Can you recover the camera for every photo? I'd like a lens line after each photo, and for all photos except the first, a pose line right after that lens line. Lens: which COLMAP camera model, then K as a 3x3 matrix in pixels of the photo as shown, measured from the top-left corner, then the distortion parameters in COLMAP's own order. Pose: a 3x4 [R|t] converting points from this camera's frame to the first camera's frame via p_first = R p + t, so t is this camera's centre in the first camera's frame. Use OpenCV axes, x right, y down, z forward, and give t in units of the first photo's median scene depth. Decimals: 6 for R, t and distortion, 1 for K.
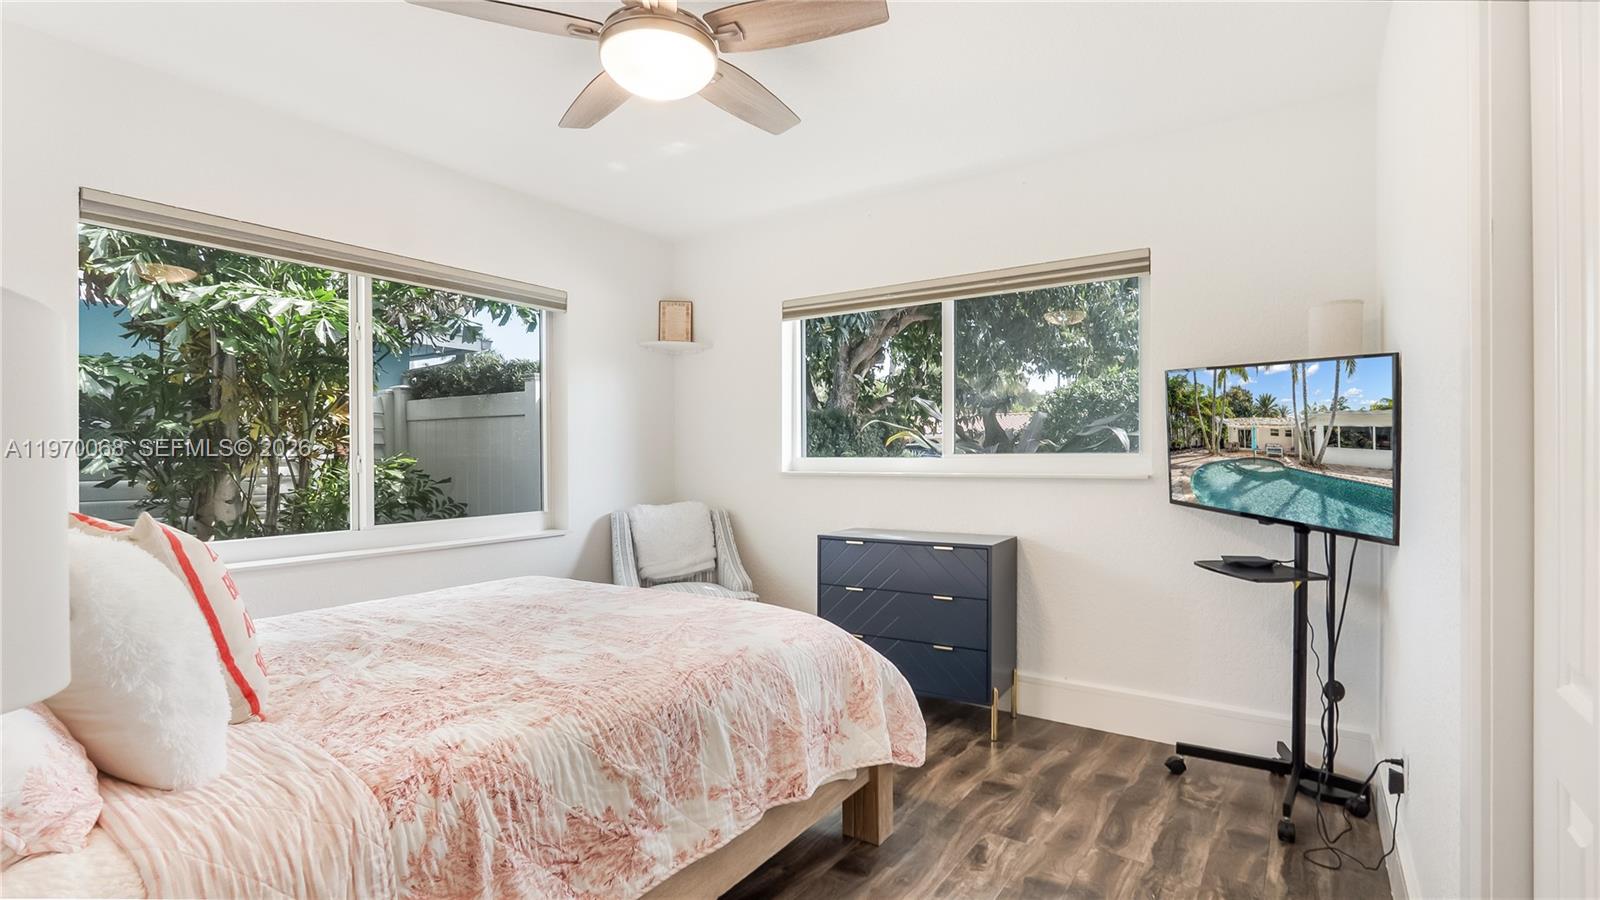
lens RADIAL K [[736.2, 0, 804.1], [0, 736.2, 460.4], [0, 0, 1]] dist [-0.005469, -0.001967]
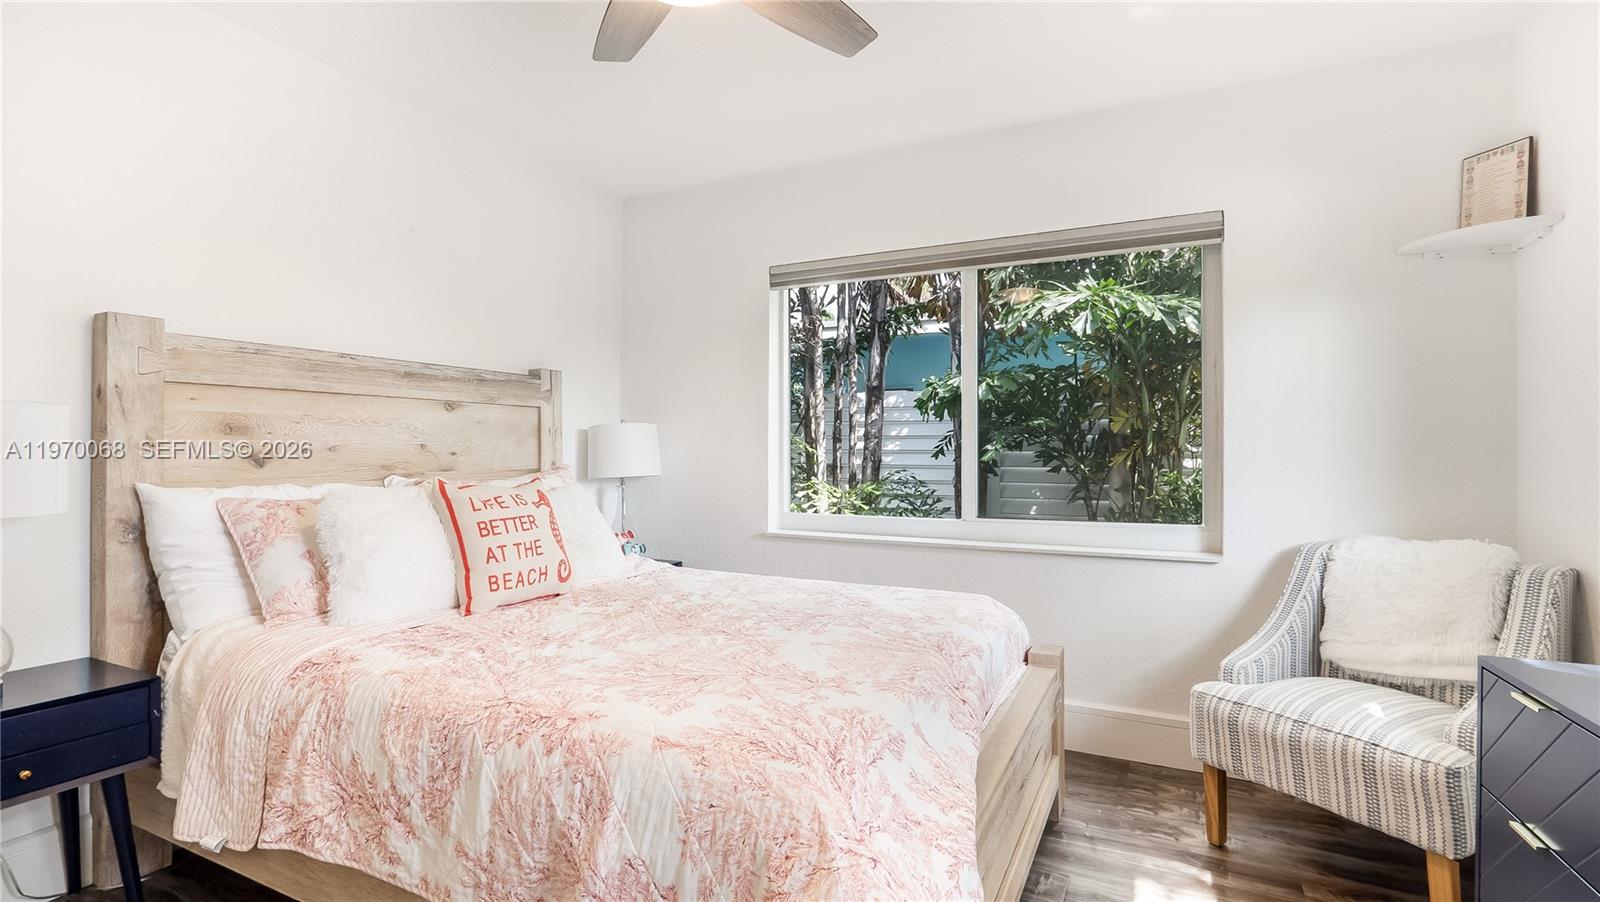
lens RADIAL K [[745.9, 0, 799.9], [0, 745.9, 437.9], [0, 0, 1]] dist [-0.007190, 0.002055]
pose [[0.120661, -0.010862, -0.992634, 0.694461], [-0.007338, 0.999903, -0.011833, -0.011231], [0.992667, 0.008712, 0.120569, 1.140216]]
